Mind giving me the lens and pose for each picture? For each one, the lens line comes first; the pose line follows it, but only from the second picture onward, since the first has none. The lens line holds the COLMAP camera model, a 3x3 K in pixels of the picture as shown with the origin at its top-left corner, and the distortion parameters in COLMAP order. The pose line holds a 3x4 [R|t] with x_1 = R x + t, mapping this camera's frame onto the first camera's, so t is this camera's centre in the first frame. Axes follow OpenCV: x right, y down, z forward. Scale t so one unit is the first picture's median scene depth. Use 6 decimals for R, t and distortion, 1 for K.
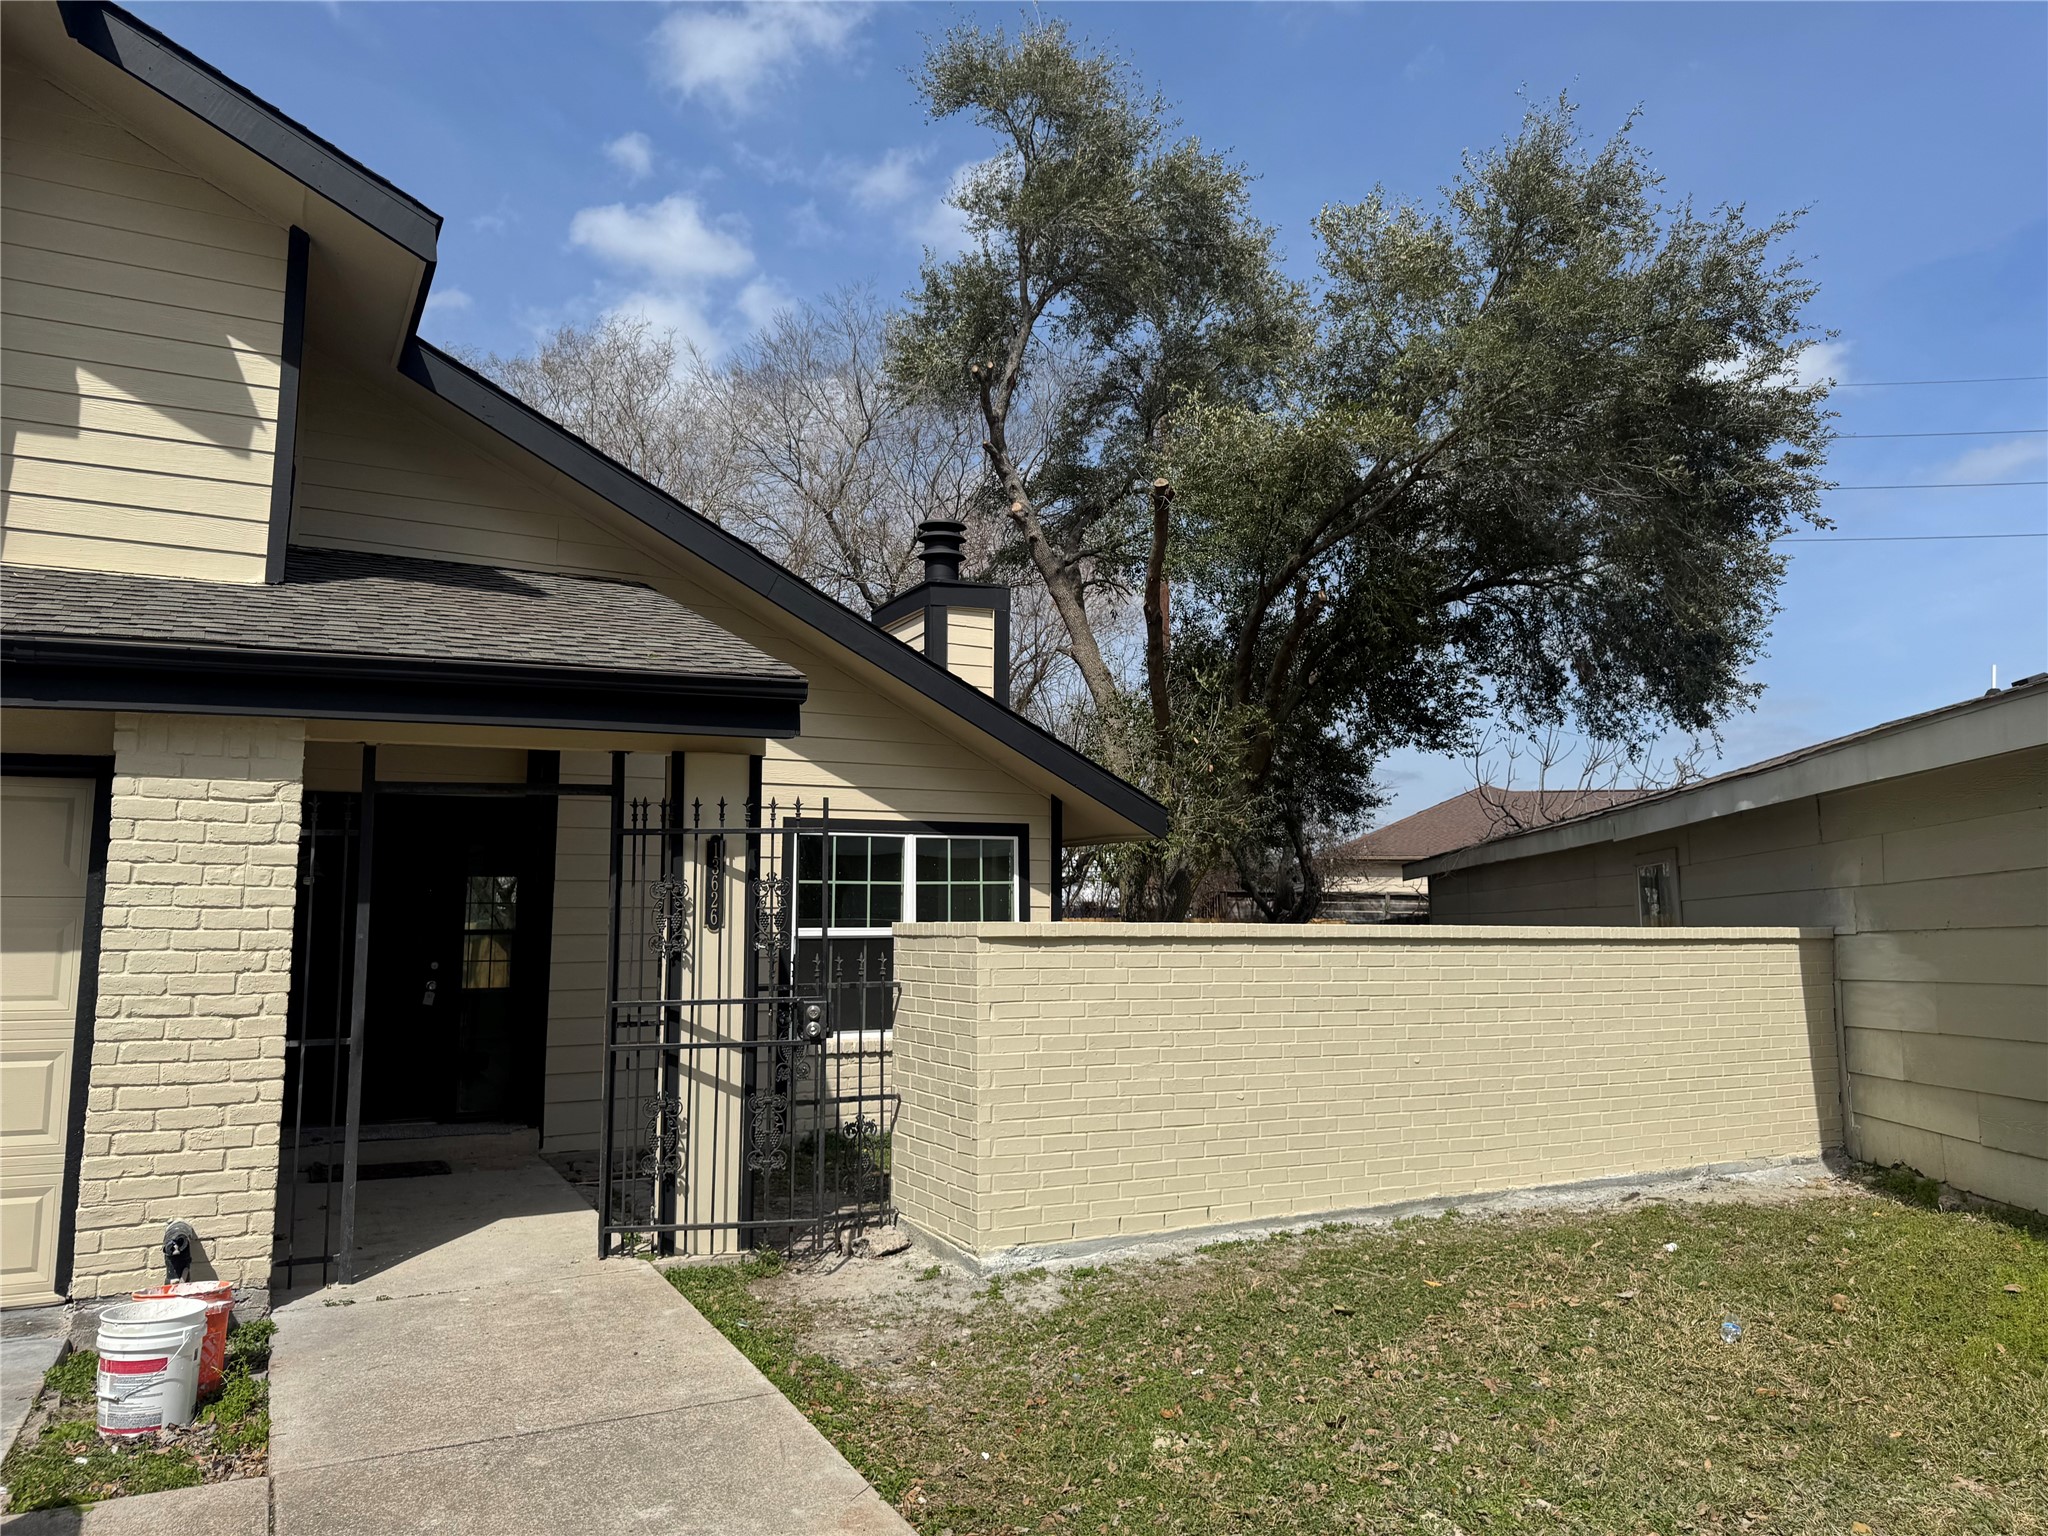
lens RADIAL K [[1428.2, 0, 1040.5], [0, 1428.2, 720.1], [0, 0, 1]] dist [0.021833, -0.027020]
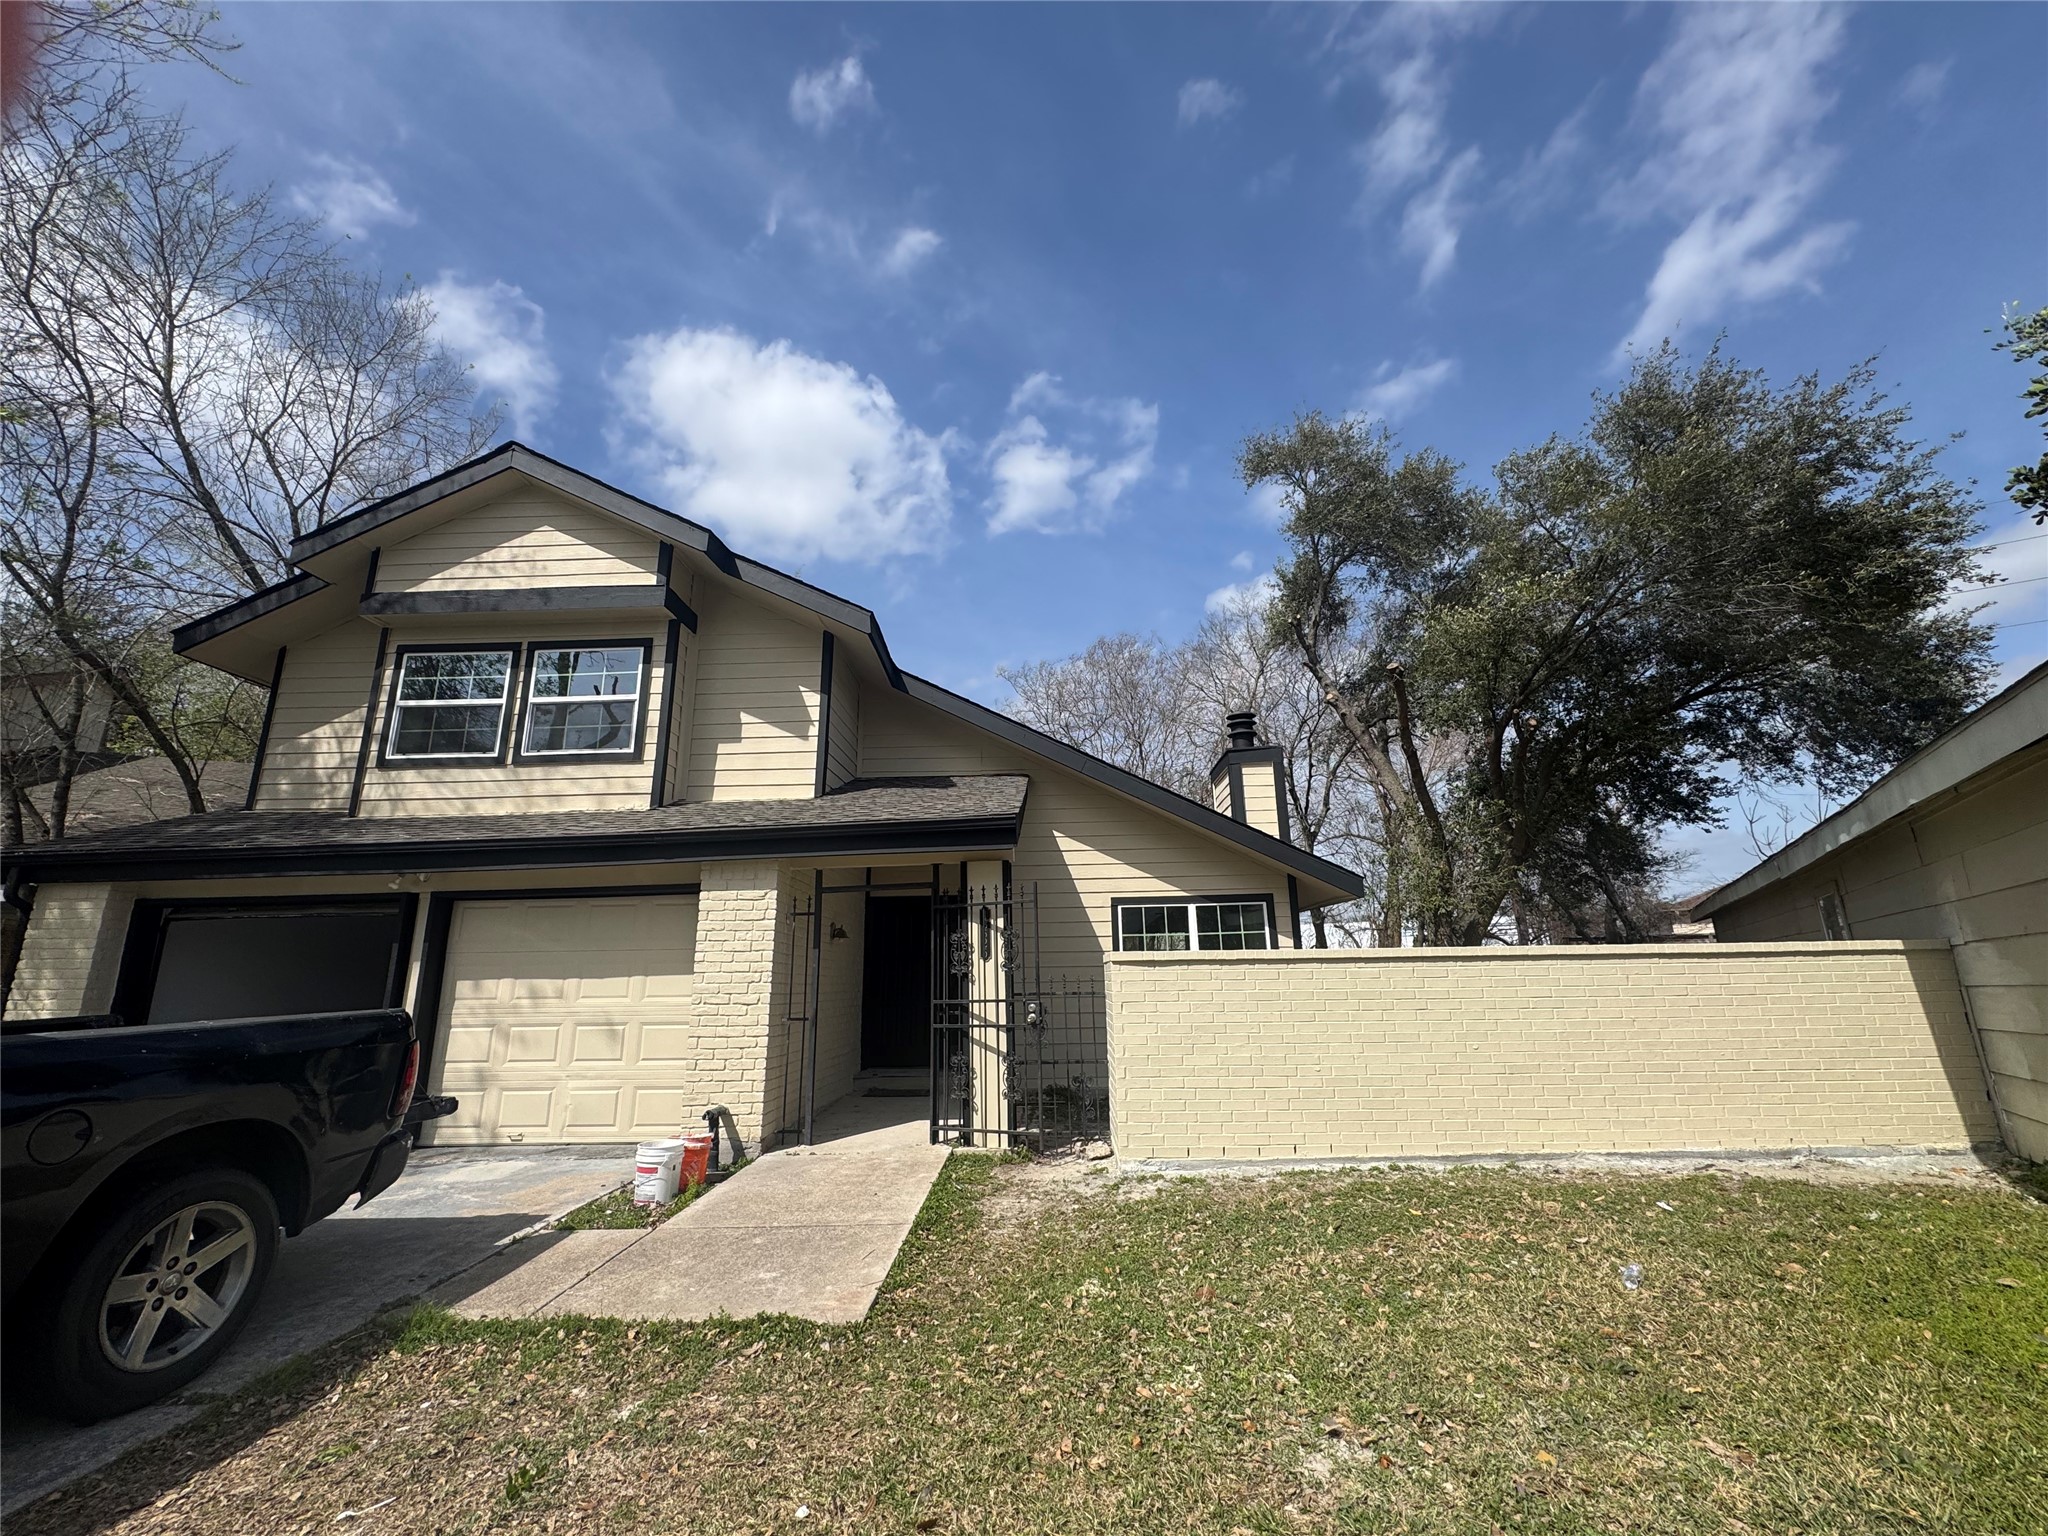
lens RADIAL K [[819.4, 0, 1041.1], [0, 819.4, 755.5], [0, 0, 1]] dist [-0.006239, 0.001655]
pose [[0.873342, -0.139640, -0.466663, 0.311804], [0.085541, 0.987107, -0.135285, 0.034411], [0.479538, 0.078231, 0.874027, 0.102033]]
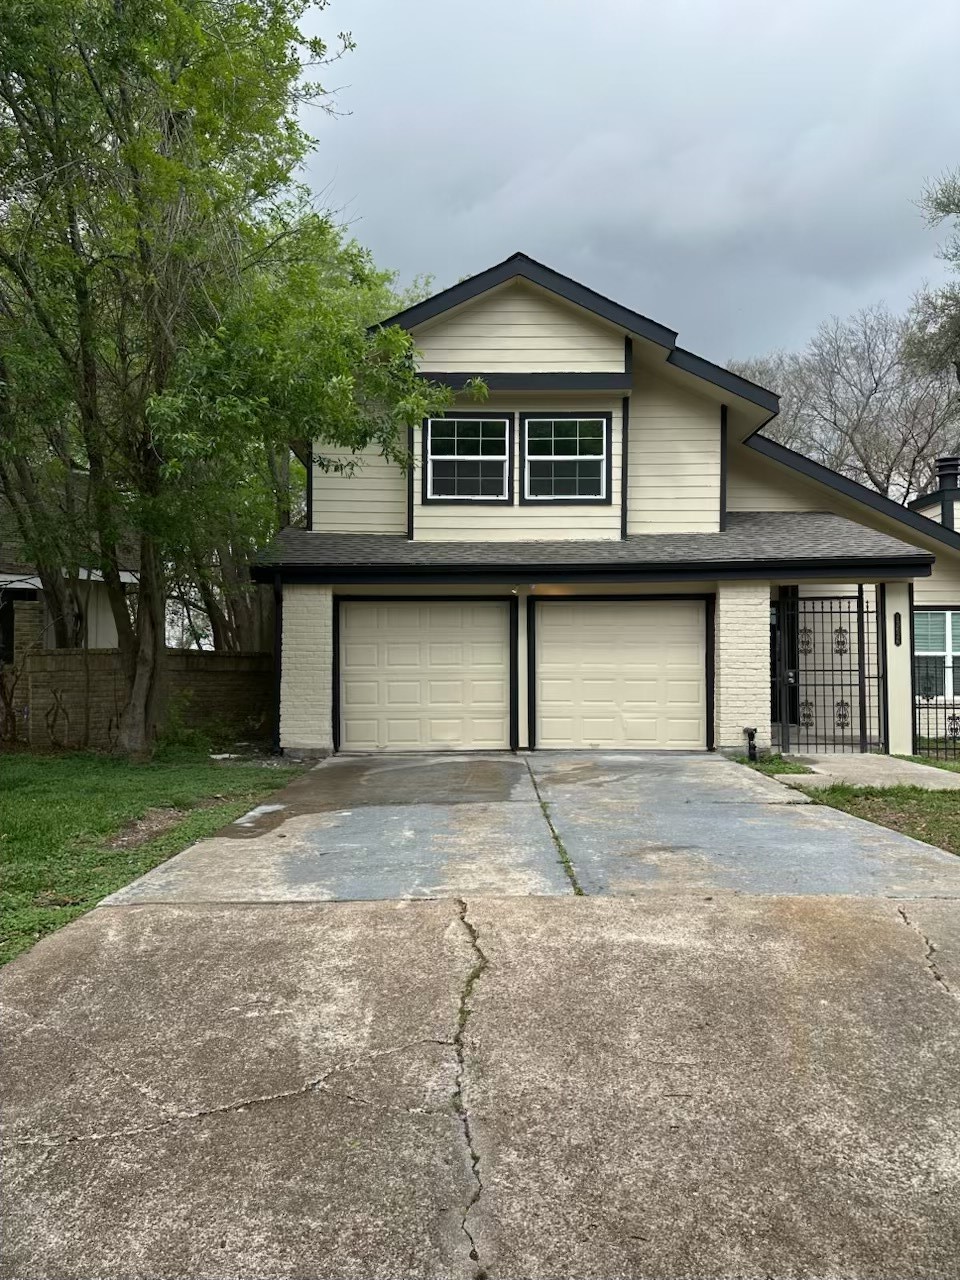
lens RADIAL K [[909.5, 0, 472.0], [0, 909.5, 643.5], [0, 0, 1]] dist [0.035408, -0.040594]
pose [[0.879785, -0.013088, -0.475191, -0.097729], [0.062361, 0.994160, 0.088077, -0.062497], [0.471263, -0.107122, 0.875463, -0.882199]]
